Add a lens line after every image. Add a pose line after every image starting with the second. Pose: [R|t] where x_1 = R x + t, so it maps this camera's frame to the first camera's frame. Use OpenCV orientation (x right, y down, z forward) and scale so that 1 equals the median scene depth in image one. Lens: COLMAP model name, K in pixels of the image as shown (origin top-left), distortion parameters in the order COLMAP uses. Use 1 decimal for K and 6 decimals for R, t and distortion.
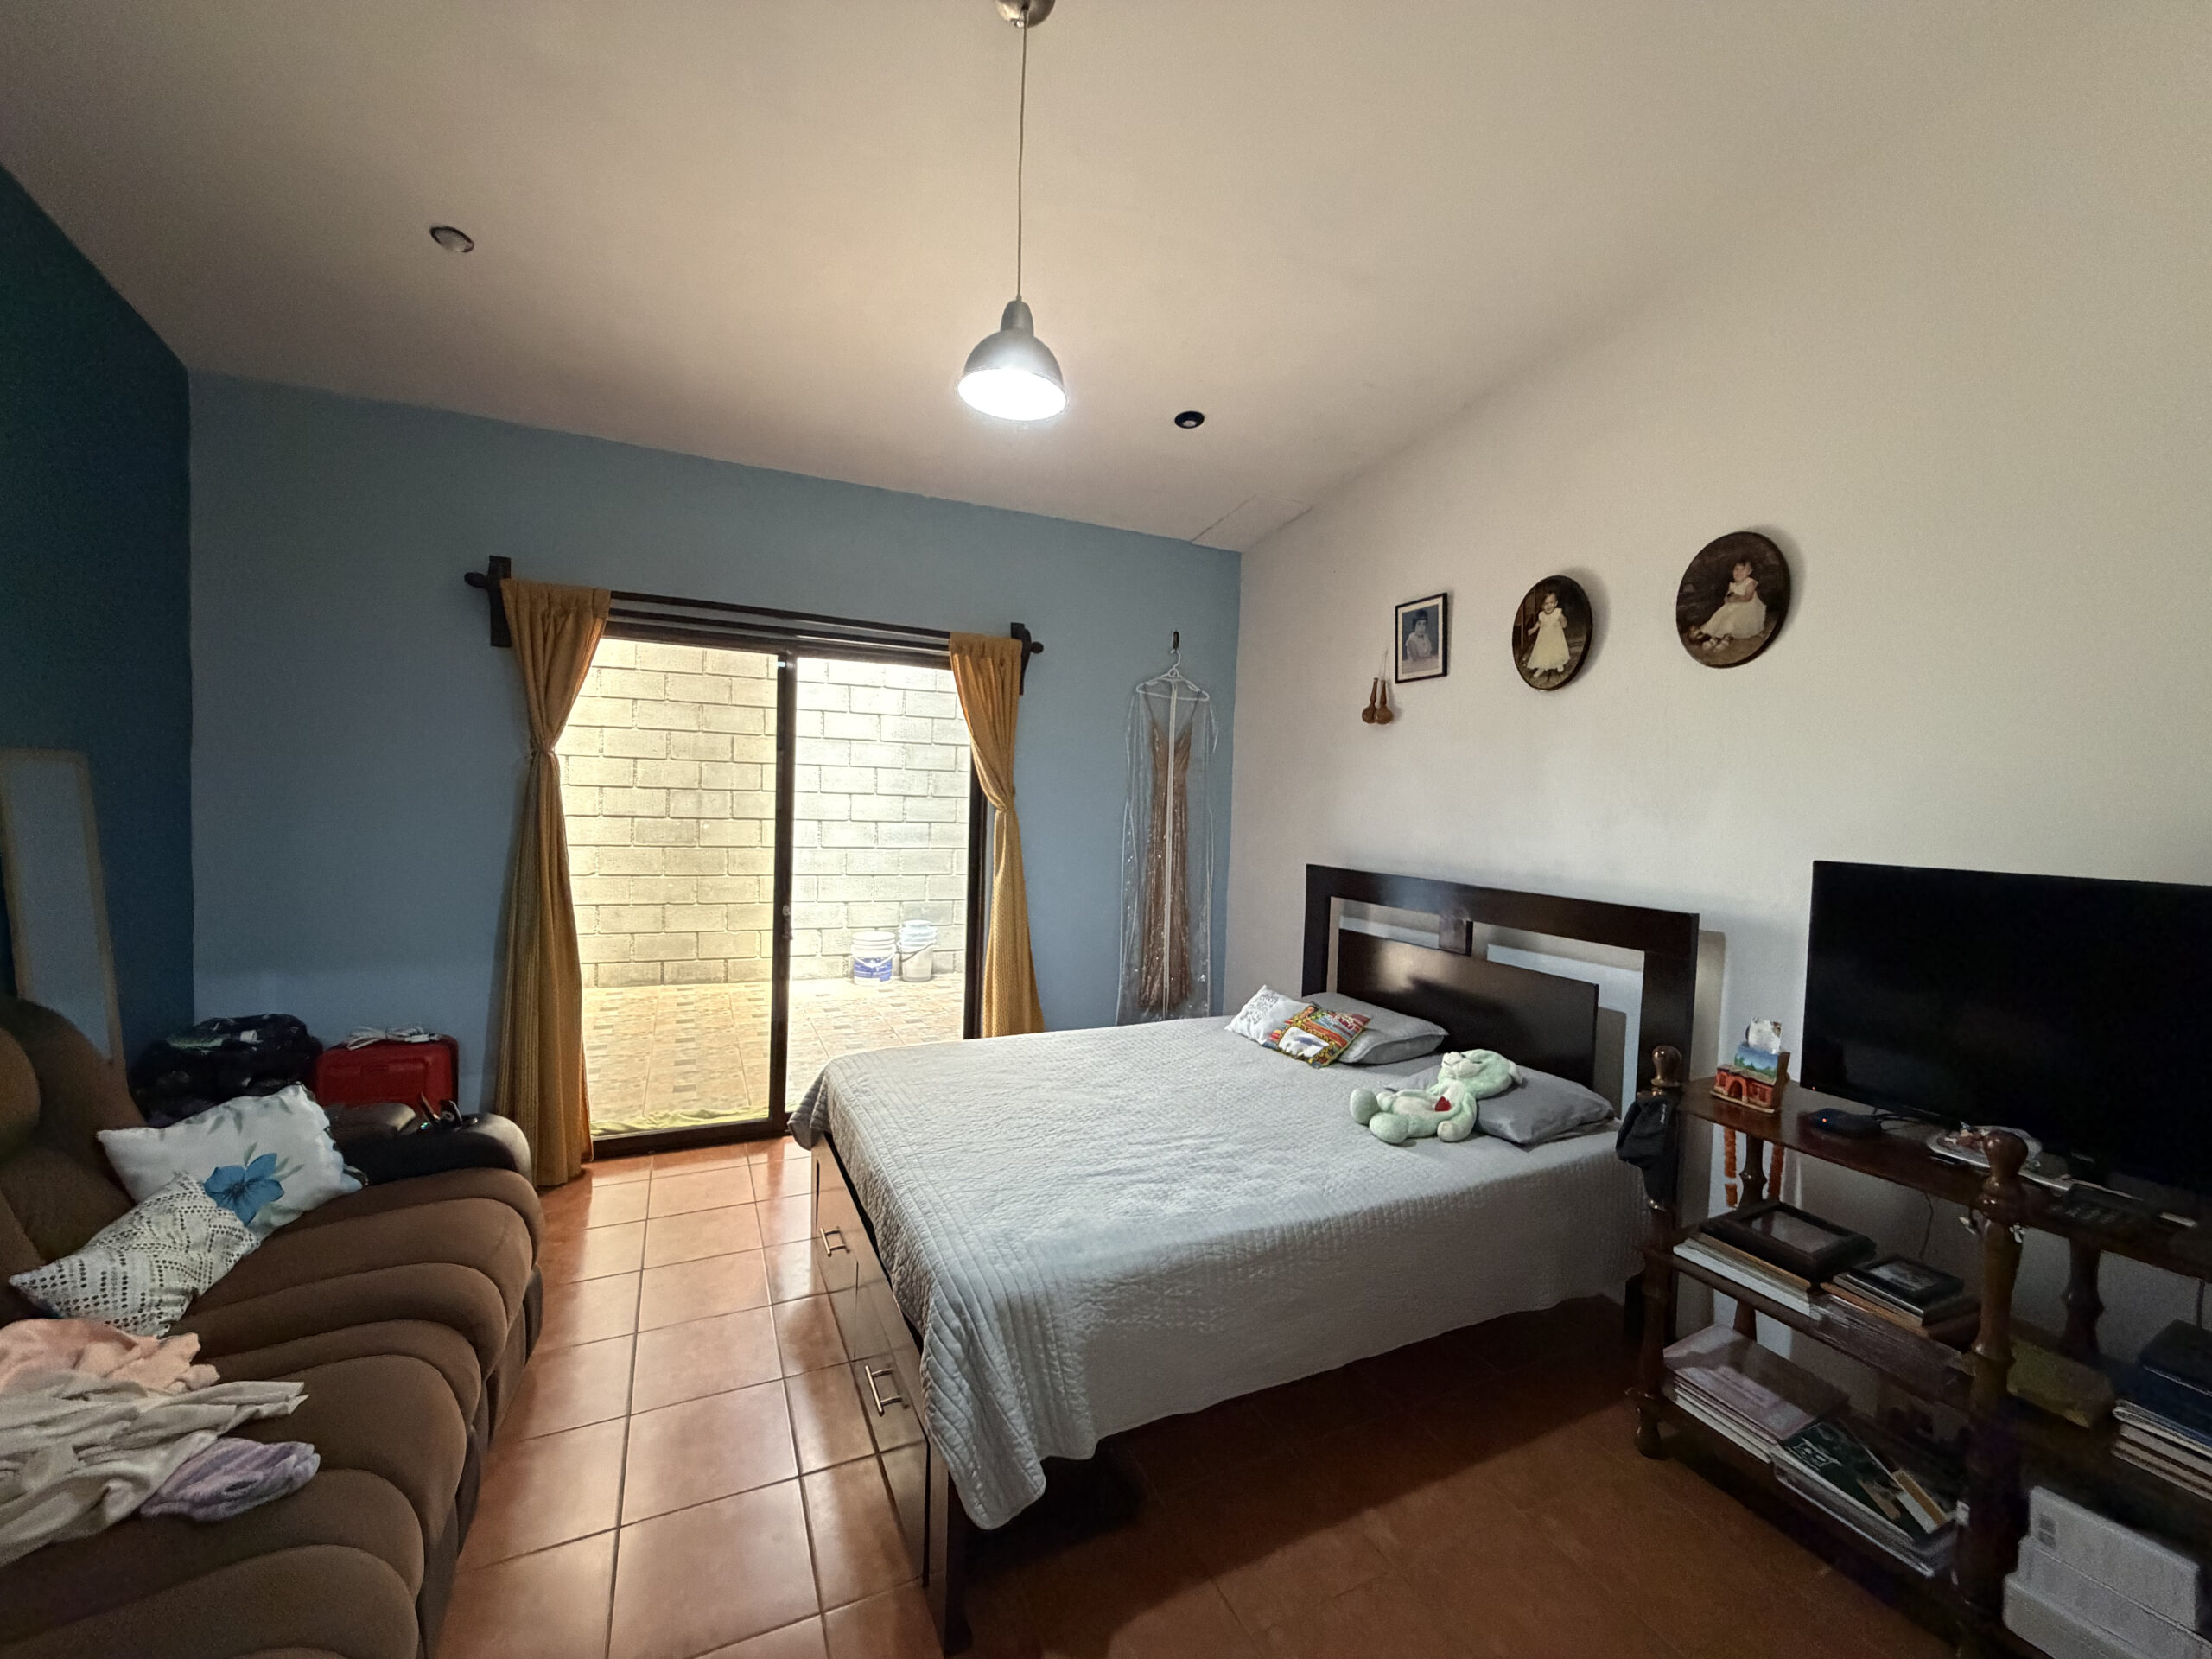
lens RADIAL K [[885.1, 0, 1094.9], [0, 885.1, 827.6], [0, 0, 1]] dist [-0.002034, 0.000197]
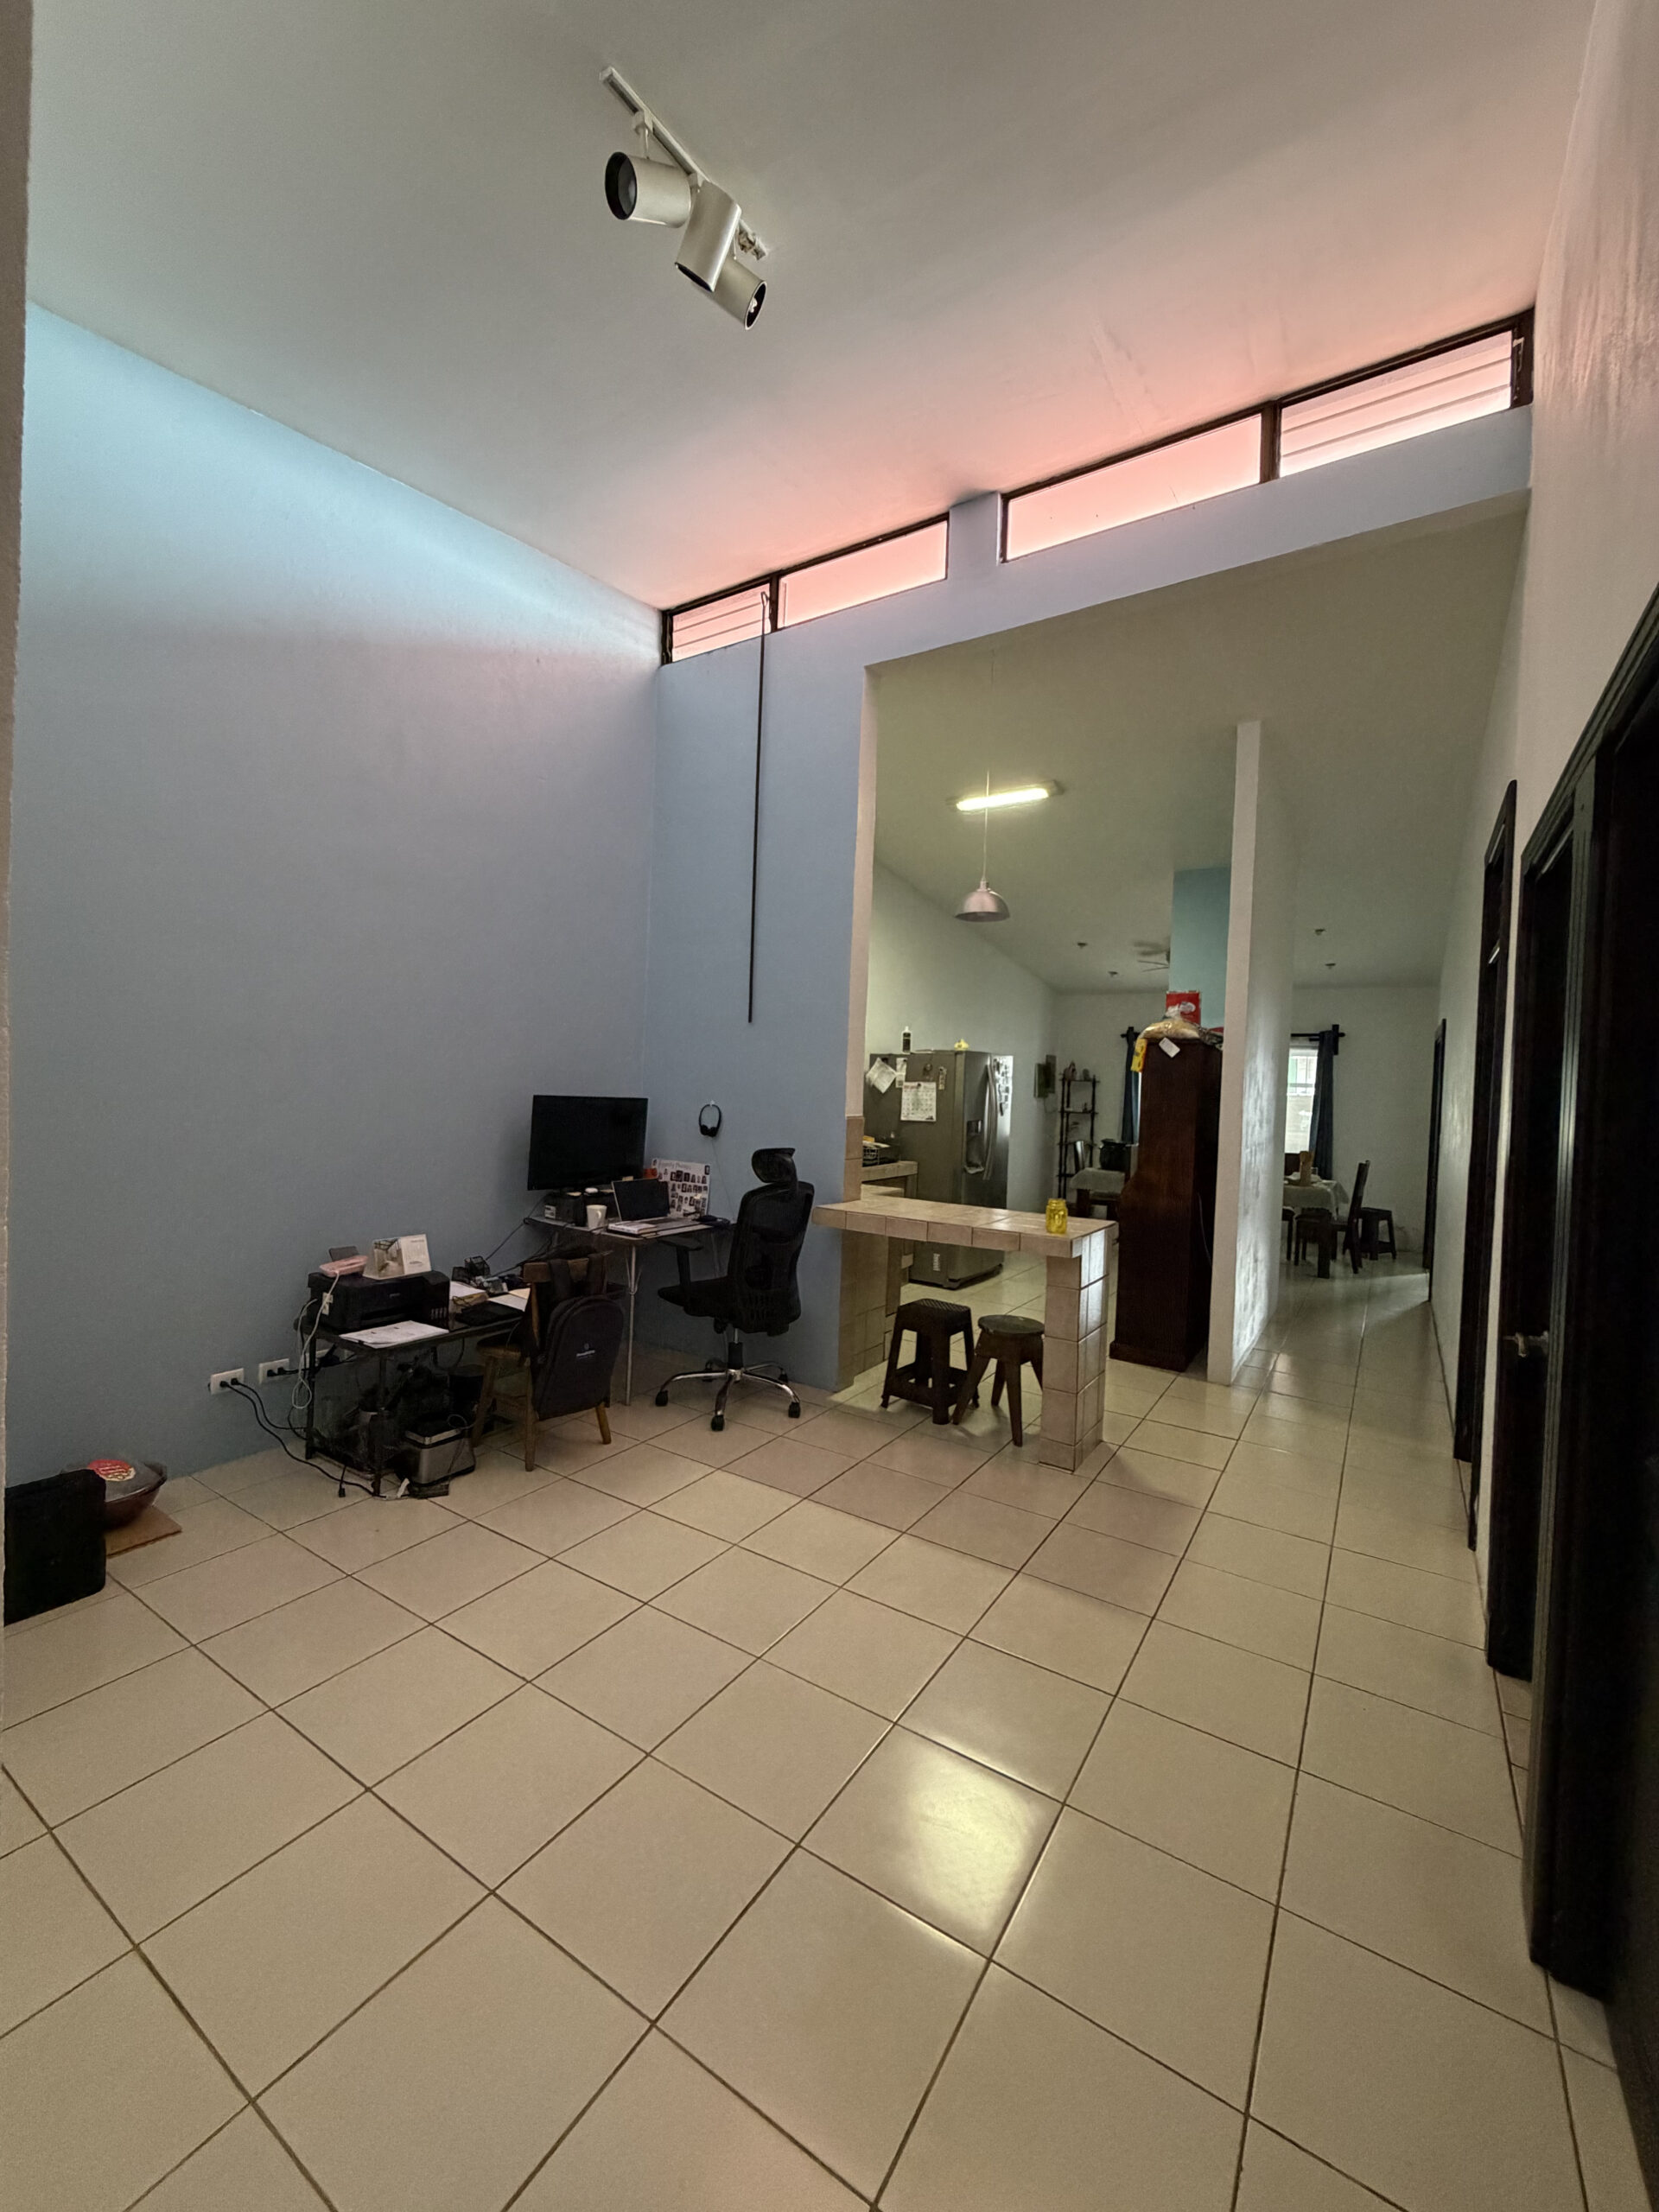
lens RADIAL K [[885.1, 0, 826.9], [0, 885.1, 1103.0], [0, 0, 1]] dist [-0.002034, 0.000197]
pose [[0.530160, 0.000074, -0.847898, 1.128183], [-0.057802, 0.997677, -0.036054, 0.122095], [0.845925, 0.068125, 0.528933, -1.251647]]
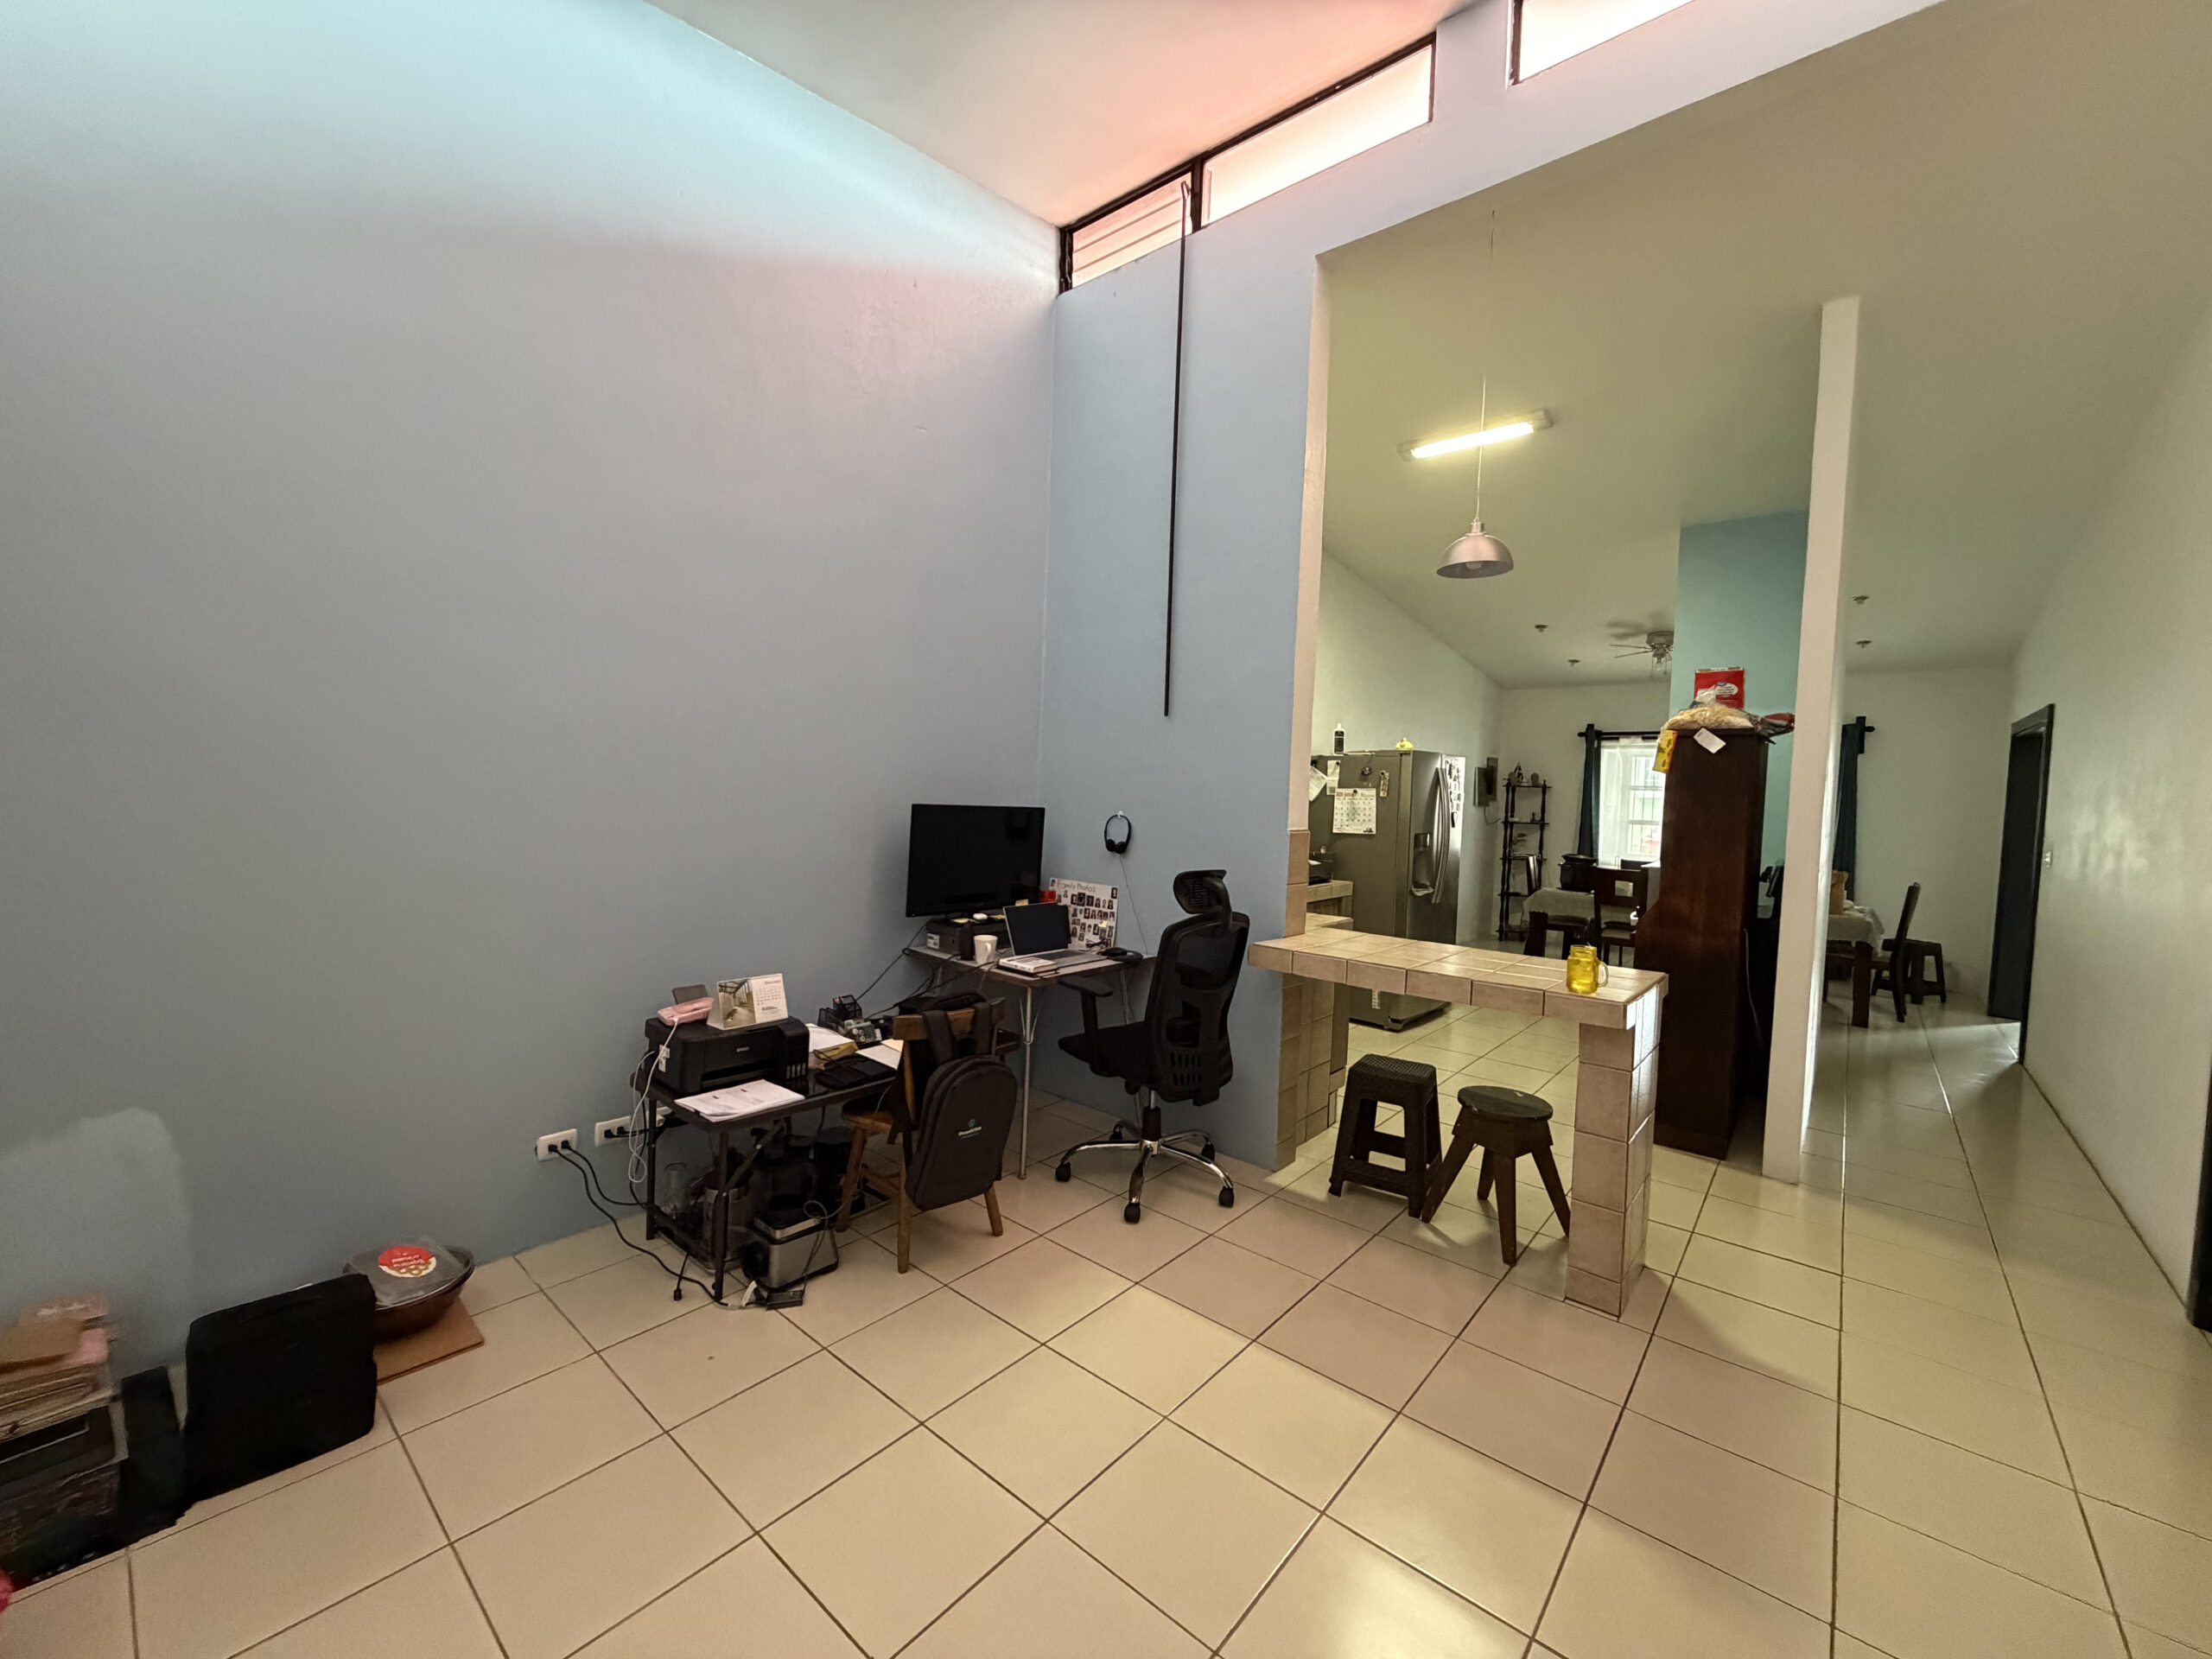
lens RADIAL K [[885.1, 0, 1099.6], [0, 885.1, 831.9], [0, 0, 1]] dist [-0.002034, 0.000197]
pose [[0.410746, 0.020153, -0.911527, 0.949095], [-0.061163, 0.998113, -0.005493, 0.116485], [0.909696, 0.058008, 0.411204, -1.187609]]
